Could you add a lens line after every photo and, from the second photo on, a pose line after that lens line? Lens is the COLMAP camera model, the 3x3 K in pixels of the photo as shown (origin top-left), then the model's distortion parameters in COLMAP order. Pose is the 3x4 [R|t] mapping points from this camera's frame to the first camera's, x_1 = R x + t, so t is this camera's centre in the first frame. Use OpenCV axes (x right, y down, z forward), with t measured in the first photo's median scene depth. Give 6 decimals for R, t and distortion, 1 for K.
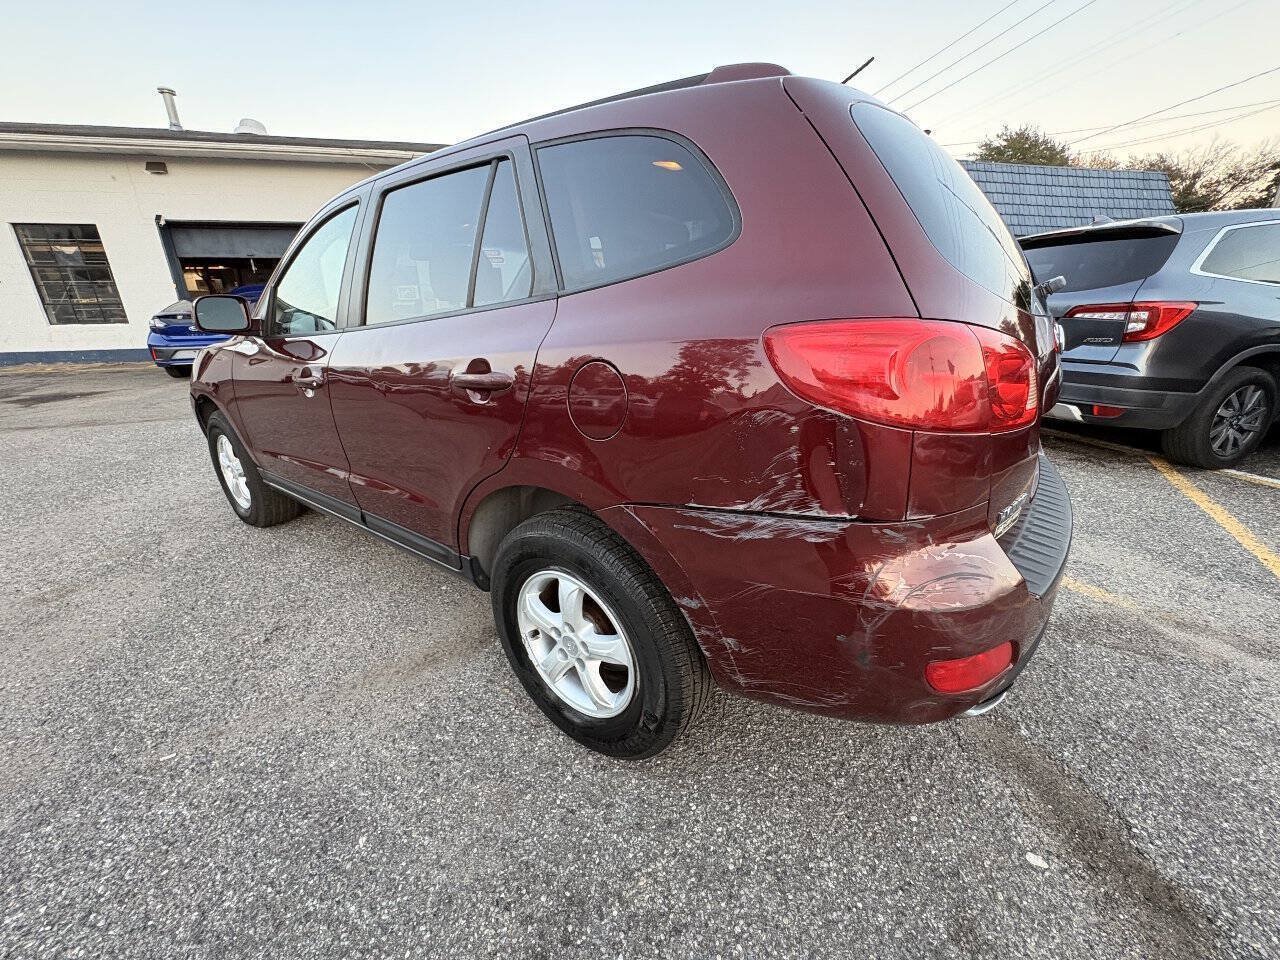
lens RADIAL K [[495.1, 0, 640.8], [0, 495.1, 473.9], [0, 0, 1]] dist [-0.000704, 0.000396]
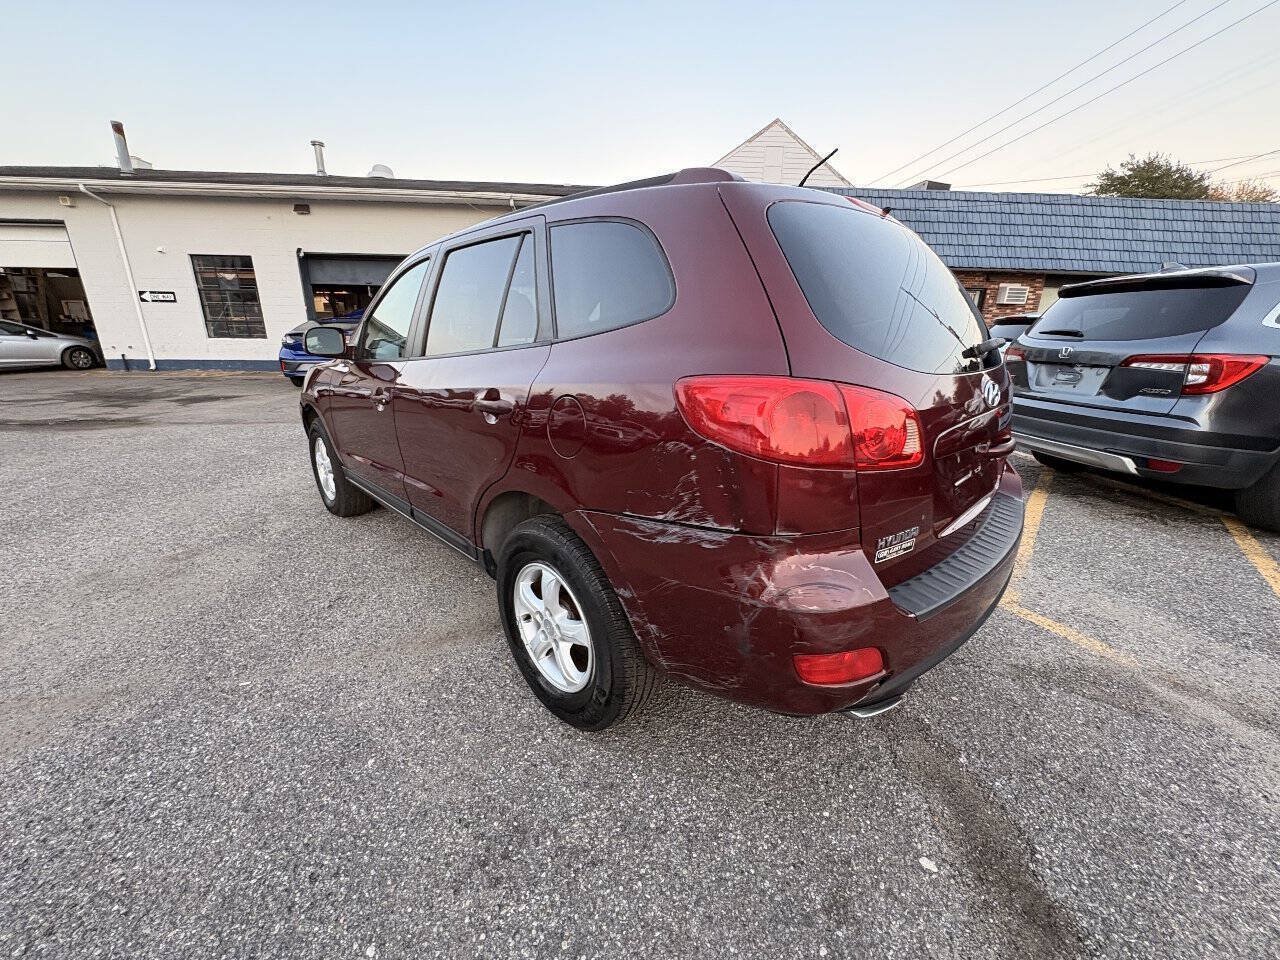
lens RADIAL K [[495.1, 0, 647.7], [0, 495.1, 475.9], [0, 0, 1]] dist [-0.000704, 0.000396]
pose [[0.988854, 0.066720, -0.133103, 0.229968], [-0.072831, 0.996477, -0.041579, 0.012189], [0.129860, 0.050810, 0.990230, -0.177138]]
